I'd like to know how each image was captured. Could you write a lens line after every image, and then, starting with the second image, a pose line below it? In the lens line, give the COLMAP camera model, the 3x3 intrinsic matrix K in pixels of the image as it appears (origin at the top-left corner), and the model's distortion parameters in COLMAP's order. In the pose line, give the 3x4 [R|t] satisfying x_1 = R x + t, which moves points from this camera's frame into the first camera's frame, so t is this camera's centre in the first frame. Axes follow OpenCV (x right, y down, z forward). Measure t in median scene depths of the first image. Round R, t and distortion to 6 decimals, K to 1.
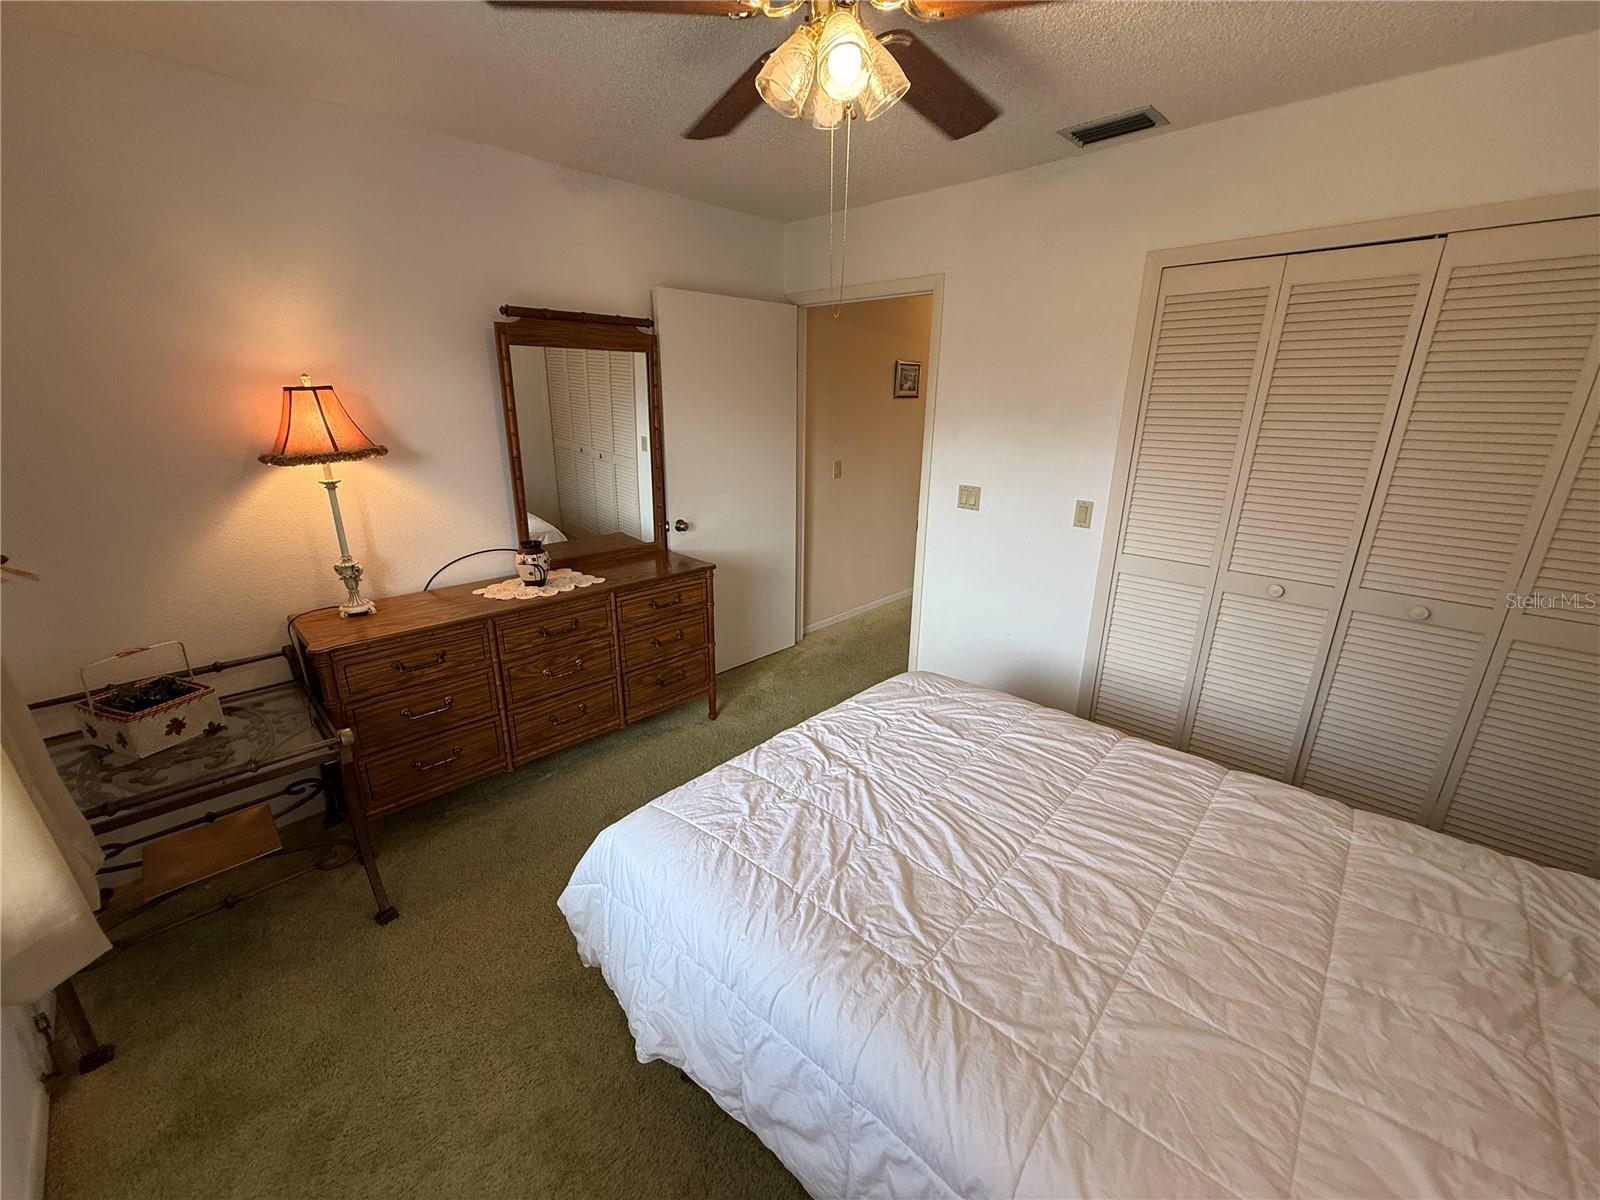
lens RADIAL K [[637.1, 0, 797.6], [0, 637.1, 600.7], [0, 0, 1]] dist [0.000682, -0.000416]
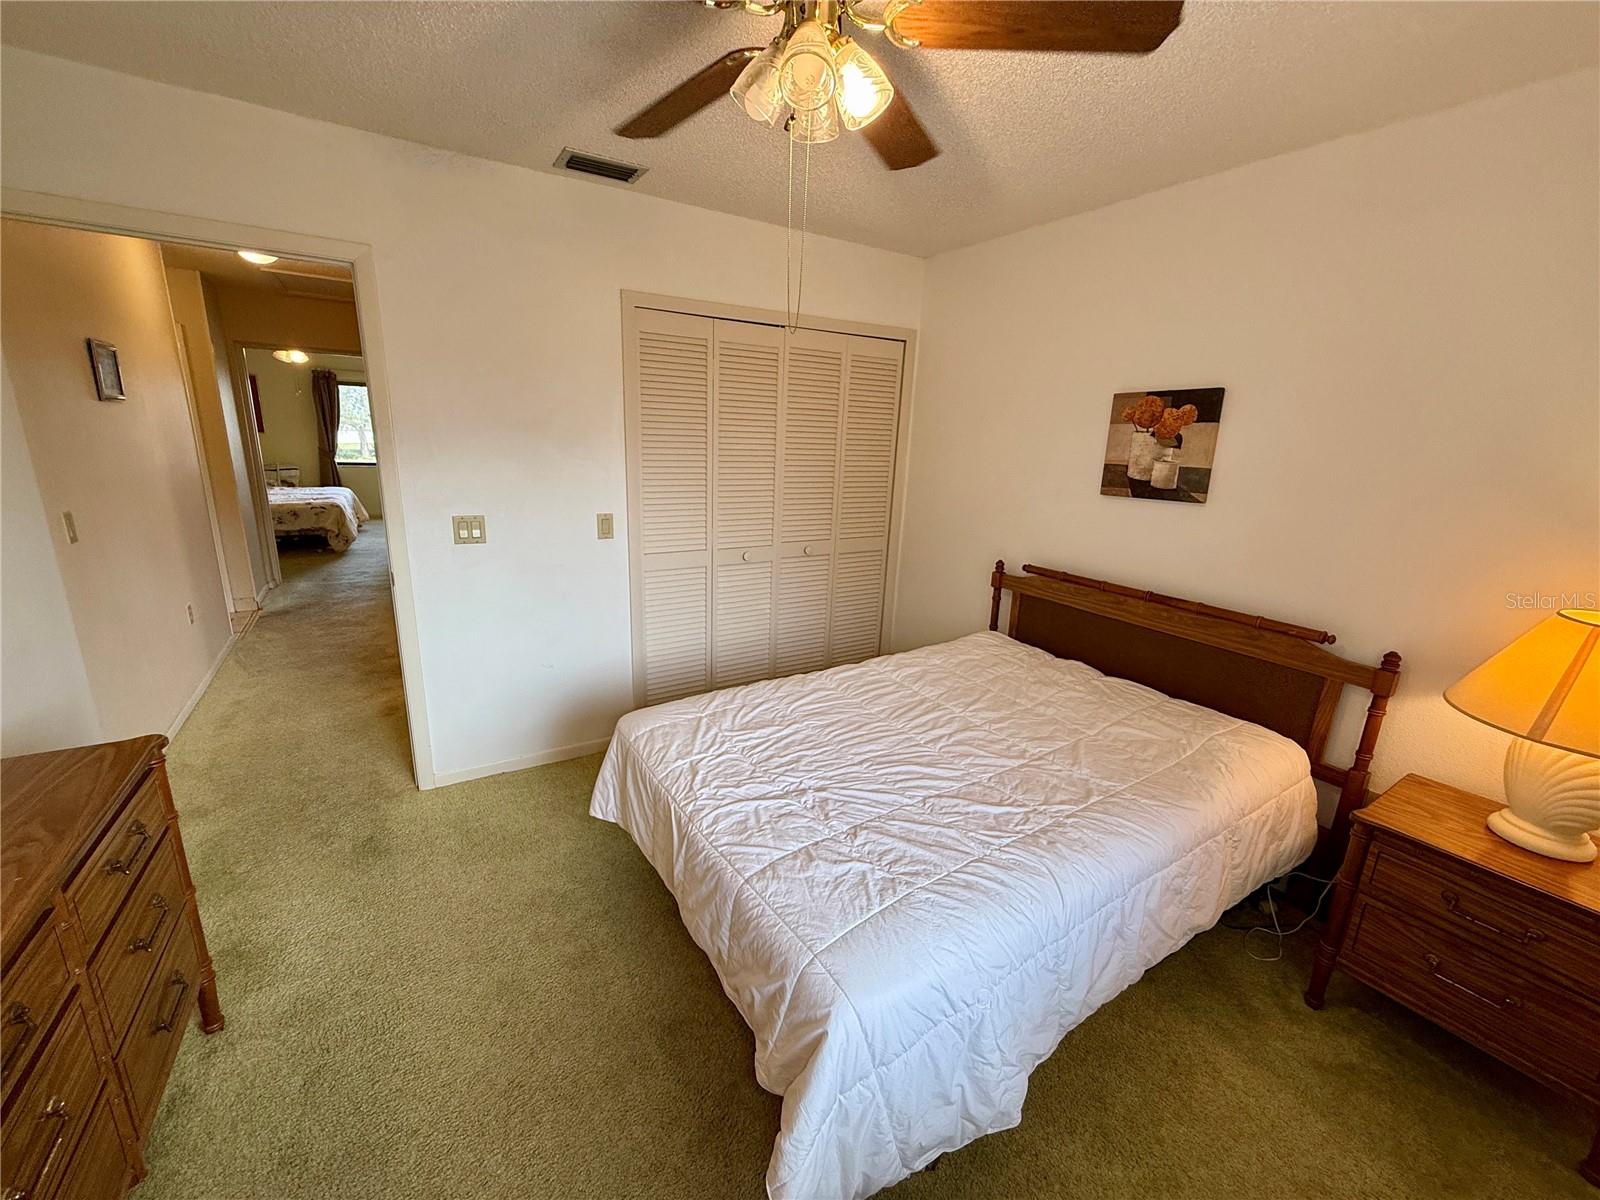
lens RADIAL K [[637.1, 0, 797.6], [0, 637.1, 600.7], [0, 0, 1]] dist [0.000682, -0.000416]
pose [[0.242940, -0.245760, 0.938394, -0.820529], [0.264871, 0.947420, 0.179552, -0.208601], [-0.933179, 0.204933, 0.295261, 0.702216]]
